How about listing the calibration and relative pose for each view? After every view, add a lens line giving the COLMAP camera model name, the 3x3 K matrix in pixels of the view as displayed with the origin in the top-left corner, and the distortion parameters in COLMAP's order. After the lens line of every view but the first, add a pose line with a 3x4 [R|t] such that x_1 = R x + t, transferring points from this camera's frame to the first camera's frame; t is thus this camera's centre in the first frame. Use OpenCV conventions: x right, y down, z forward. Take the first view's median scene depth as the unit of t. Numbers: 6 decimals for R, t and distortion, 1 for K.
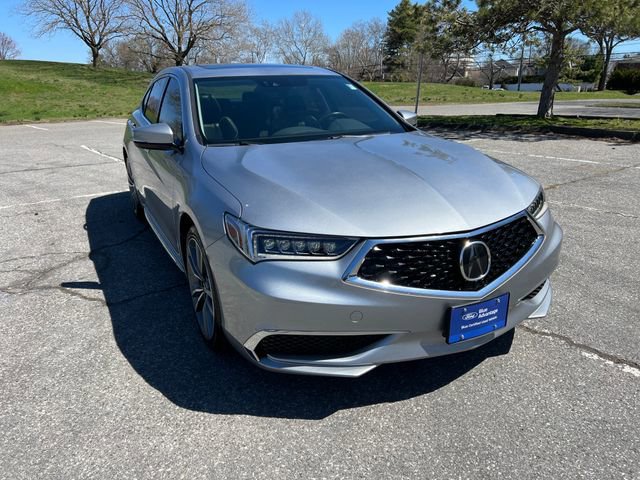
lens RADIAL K [[480.1, 0, 318.6], [0, 480.1, 240.4], [0, 0, 1]] dist [0.054867, -0.057987]
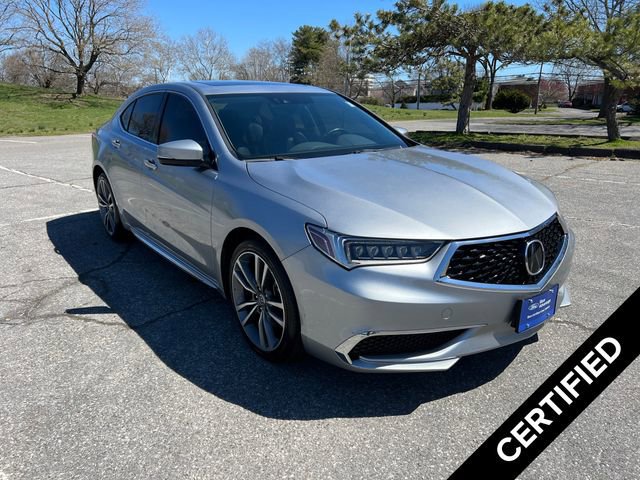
lens RADIAL K [[480.1, 0, 319.1], [0, 480.1, 242.2], [0, 0, 1]] dist [0.054867, -0.057987]
pose [[0.982656, -0.045737, 0.179709, -0.211499], [0.051115, 0.998370, -0.025405, 0.005915], [-0.178254, 0.034150, 0.983392, -0.013277]]
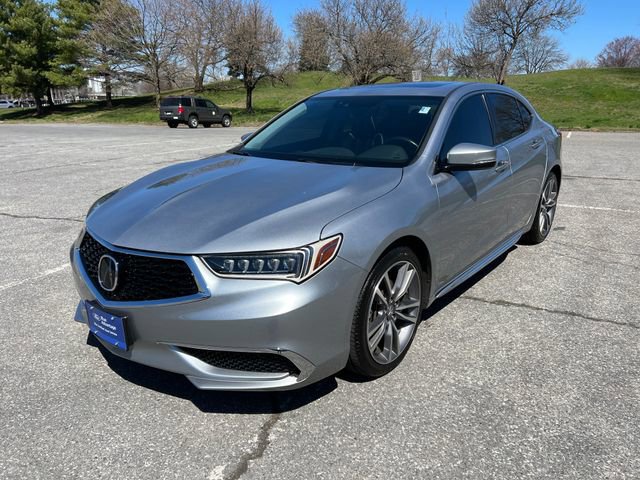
lens RADIAL K [[480.1, 0, 323.4], [0, 480.1, 240.2], [0, 0, 1]] dist [0.054867, -0.057987]
pose [[0.427320, 0.273382, -0.861777, 0.832284], [-0.284458, 0.945433, 0.158869, -0.194482], [0.858185, 0.177252, 0.481768, 0.498622]]
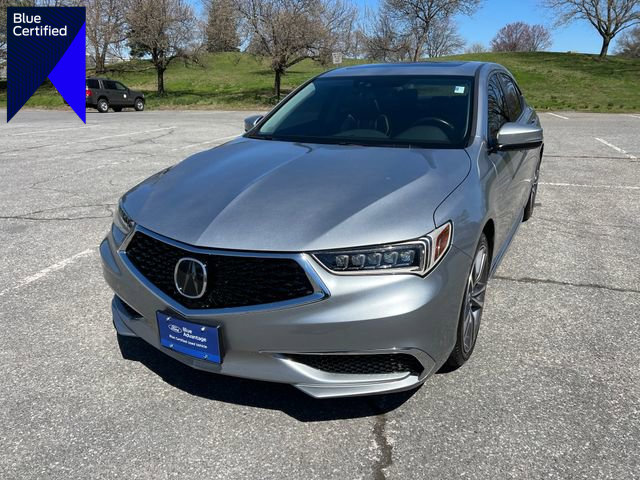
lens RADIAL K [[480.1, 0, 319.5], [0, 480.1, 240.5], [0, 0, 1]] dist [0.054867, -0.057987]
pose [[0.576462, 0.274618, -0.769595, 0.678721], [-0.260513, 0.954452, 0.145446, -0.133996], [0.774484, 0.116645, 0.621747, 0.337088]]
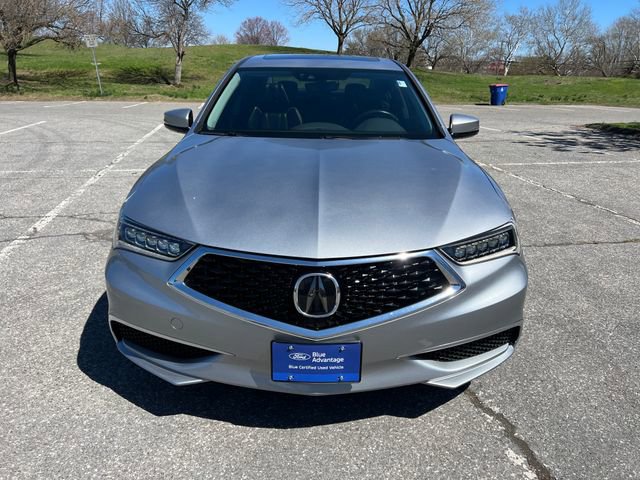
lens RADIAL K [[480.1, 0, 325.5], [0, 480.1, 239.5], [0, 0, 1]] dist [0.054867, -0.057987]
pose [[0.895614, 0.182882, -0.405500, 0.378236], [-0.175575, 0.982900, 0.055504, -0.059483], [0.408716, 0.021485, 0.912408, 0.129896]]
